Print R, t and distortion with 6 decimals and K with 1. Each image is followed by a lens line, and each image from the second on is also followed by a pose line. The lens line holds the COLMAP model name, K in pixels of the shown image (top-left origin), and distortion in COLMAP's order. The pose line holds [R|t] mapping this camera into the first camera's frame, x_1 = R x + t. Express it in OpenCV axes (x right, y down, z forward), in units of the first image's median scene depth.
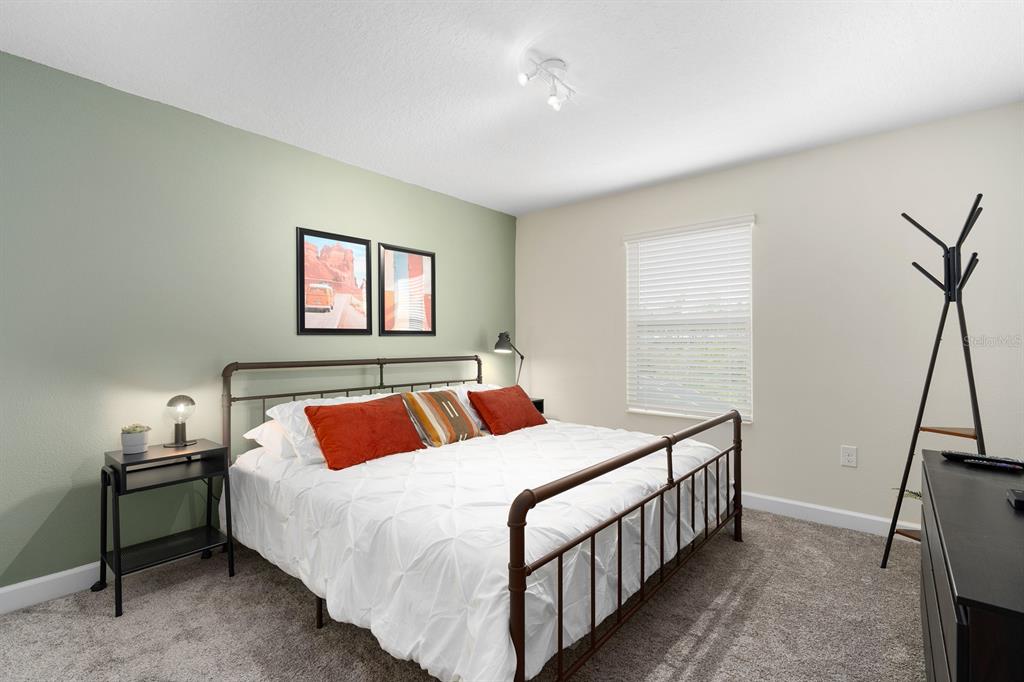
lens RADIAL K [[464.4, 0, 514.1], [0, 464.4, 344.1], [0, 0, 1]] dist [-0.004514, -0.000627]
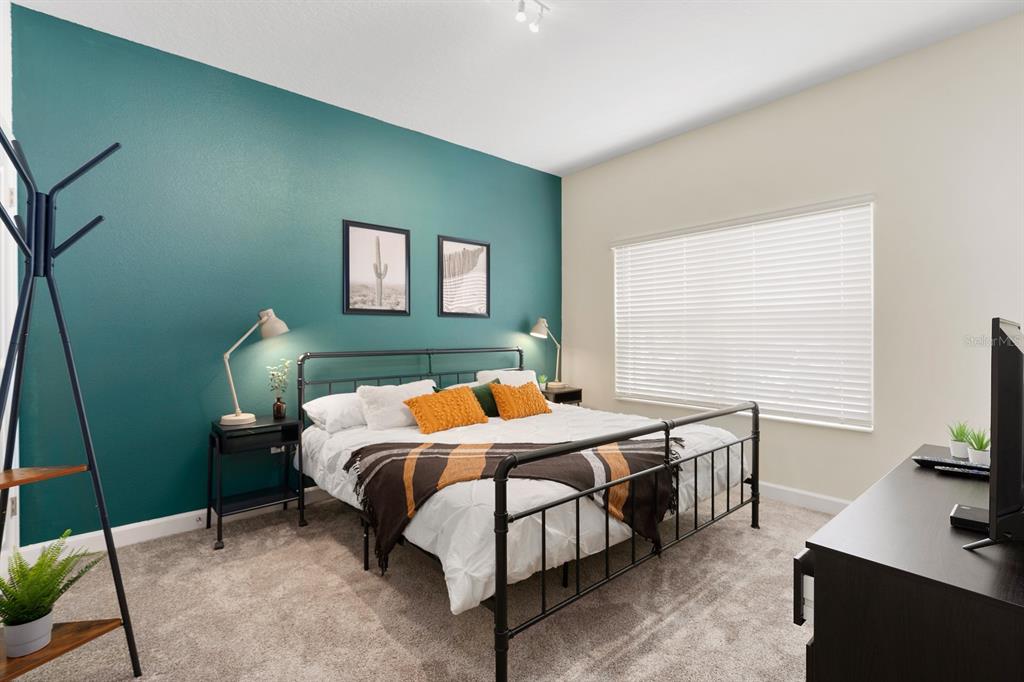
lens RADIAL K [[464.4, 0, 508.9], [0, 464.4, 331.9], [0, 0, 1]] dist [-0.004514, -0.000627]
pose [[0.986510, 0.003374, -0.163669, 0.129601], [-0.005858, 0.999875, -0.014694, 0.005360], [0.163599, 0.015454, 0.986406, -0.128964]]
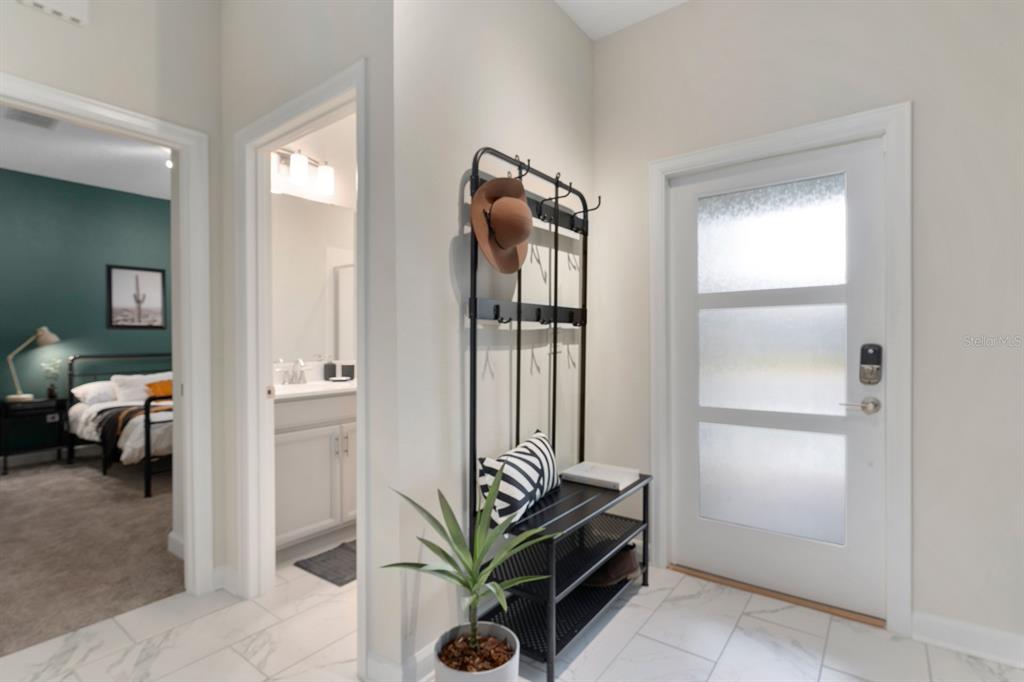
lens RADIAL K [[495.0, 0, 512.3], [0, 495.0, 339.8], [0, 0, 1]] dist [0.000370, -0.000286]
pose [[0.998285, -0.003343, 0.058449, 1.150188], [0.003772, 0.999967, -0.007239, 0.005584], [-0.058423, 0.007448, 0.998264, -1.210613]]
